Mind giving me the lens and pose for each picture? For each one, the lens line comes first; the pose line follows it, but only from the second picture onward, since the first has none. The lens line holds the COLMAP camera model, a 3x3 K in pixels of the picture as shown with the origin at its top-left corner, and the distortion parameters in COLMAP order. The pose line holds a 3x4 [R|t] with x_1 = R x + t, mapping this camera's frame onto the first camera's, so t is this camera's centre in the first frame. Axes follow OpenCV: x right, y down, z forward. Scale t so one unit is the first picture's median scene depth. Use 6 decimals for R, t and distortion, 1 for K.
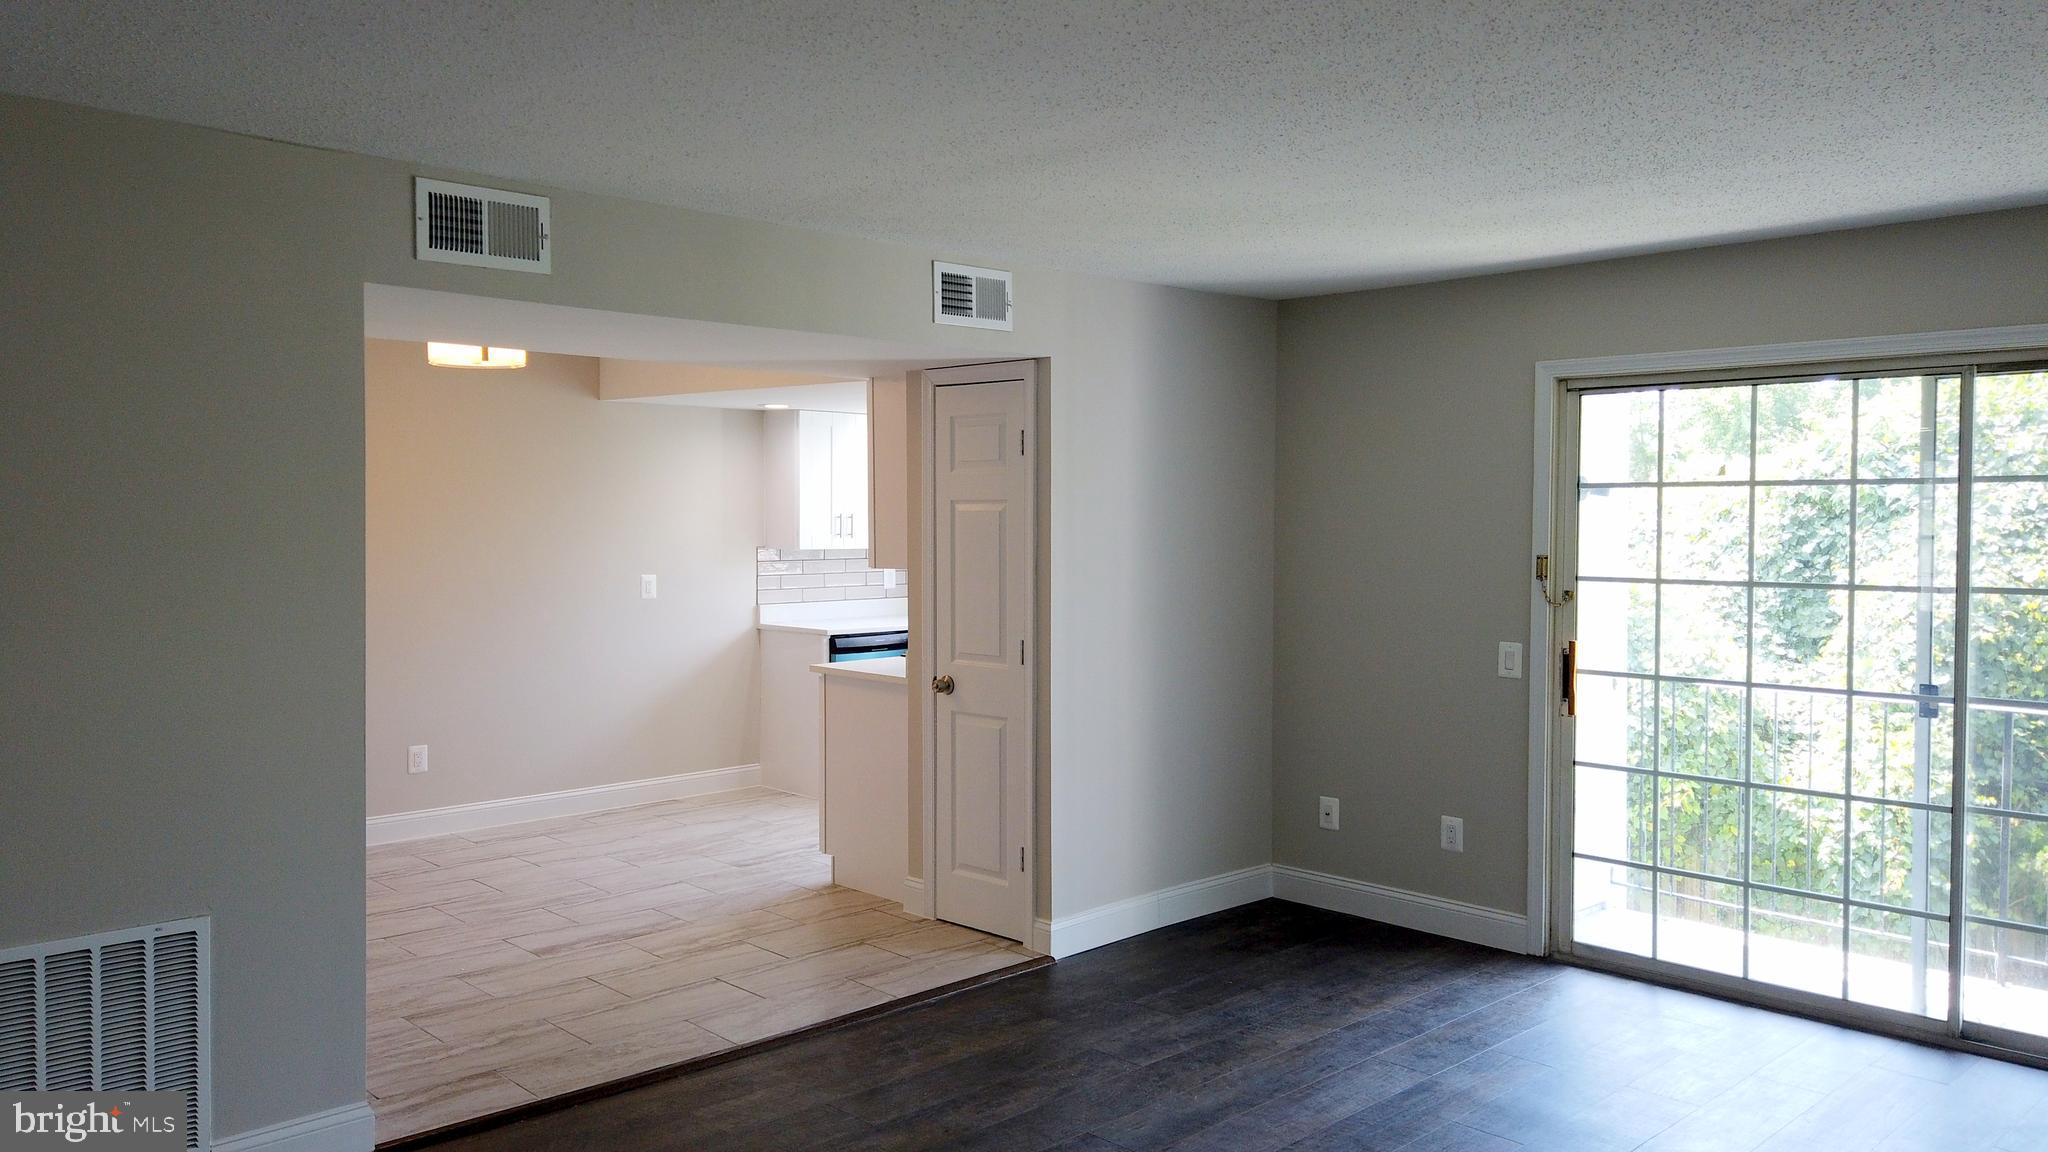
lens RADIAL K [[1541.3, 0, 1024.0], [0, 1541.3, 576.0], [0, 0, 1]] dist [0.050786, -0.003714]
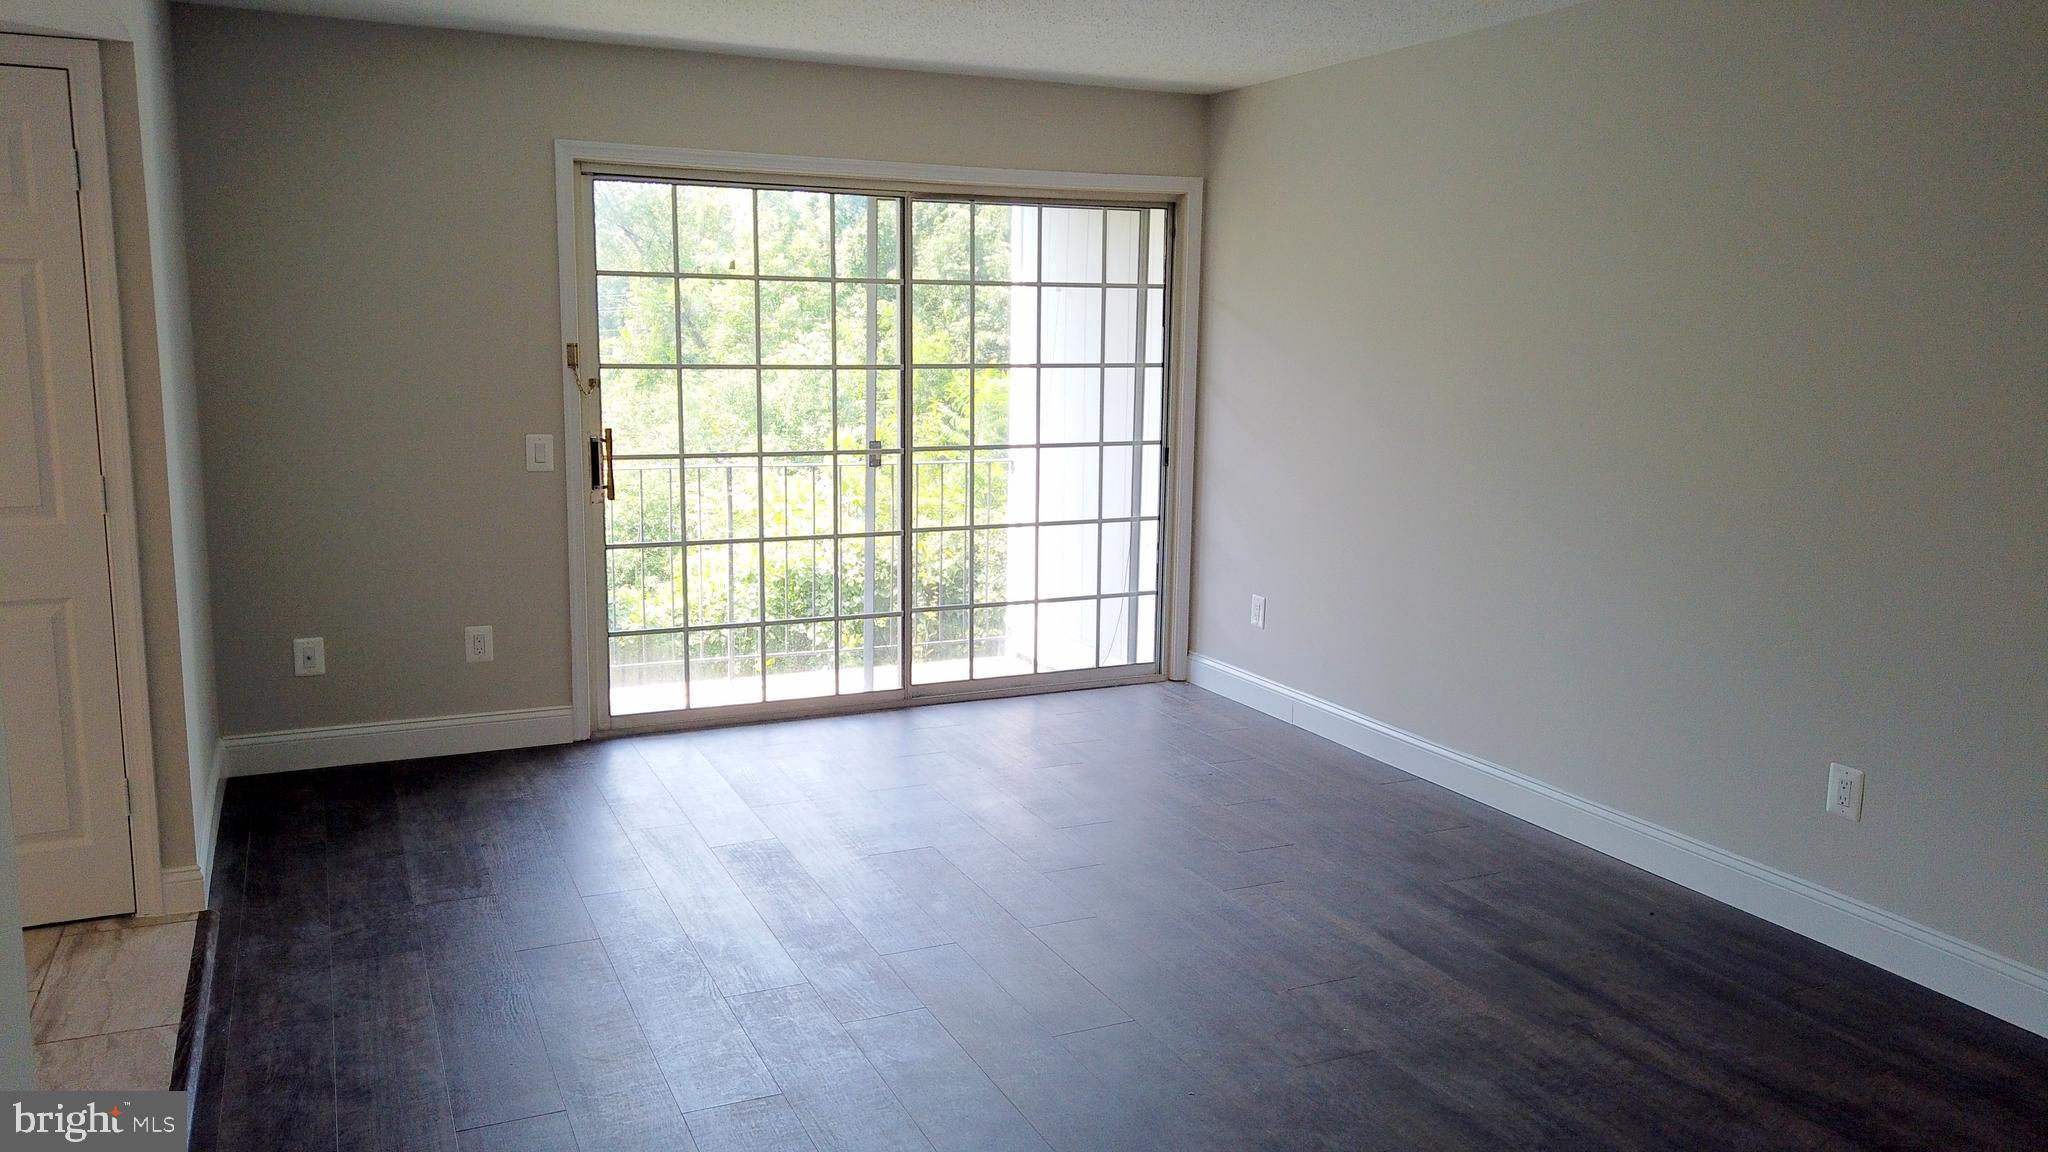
lens RADIAL K [[1541.3, 0, 1024.0], [0, 1541.3, 576.0], [0, 0, 1]] dist [0.050786, -0.003714]
pose [[0.321290, -0.151395, 0.934801, -0.518350], [0.021513, 0.988050, 0.152625, -0.011279], [-0.946737, -0.028926, 0.320707, 0.409959]]
